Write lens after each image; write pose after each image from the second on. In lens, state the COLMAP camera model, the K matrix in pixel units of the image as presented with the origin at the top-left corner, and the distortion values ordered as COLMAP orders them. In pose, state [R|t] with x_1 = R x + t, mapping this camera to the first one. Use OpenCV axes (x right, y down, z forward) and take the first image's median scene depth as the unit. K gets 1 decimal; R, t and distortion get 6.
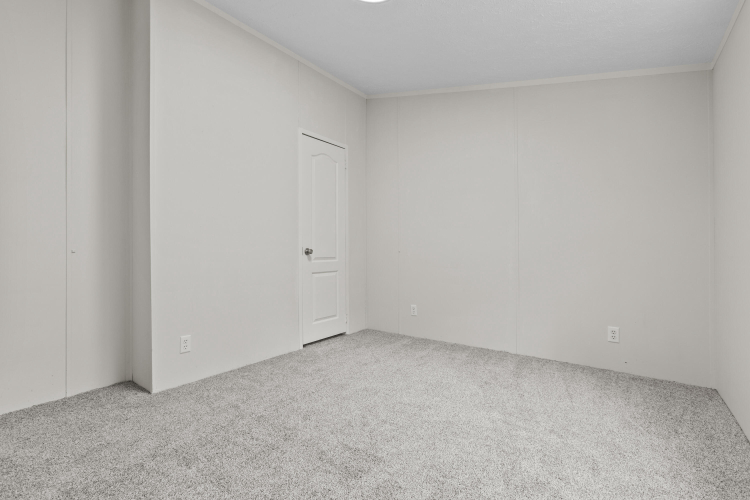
lens RADIAL K [[342.9, 0, 378.9], [0, 342.9, 244.3], [0, 0, 1]] dist [-0.007626, 0.005922]
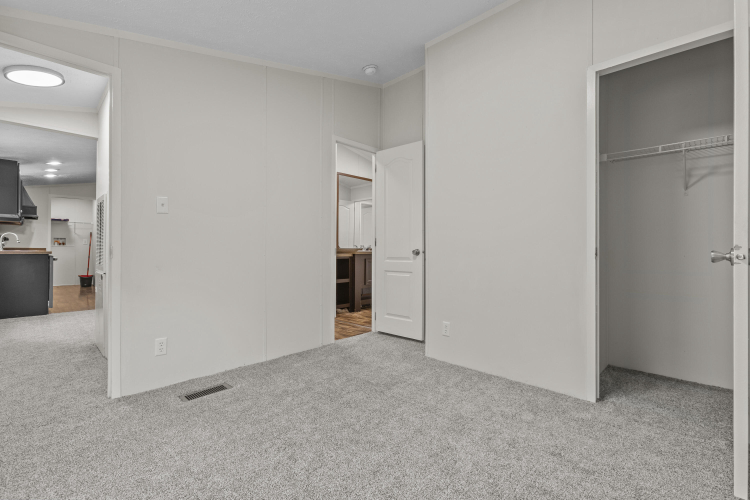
lens RADIAL K [[342.9, 0, 374.9], [0, 342.9, 251.1], [0, 0, 1]] dist [-0.007626, 0.005922]
pose [[-0.166295, 0.000036, -0.986076, 0.669718], [0.011765, 0.999929, -0.001947, 0.015923], [0.986006, -0.011925, -0.166283, 0.956696]]
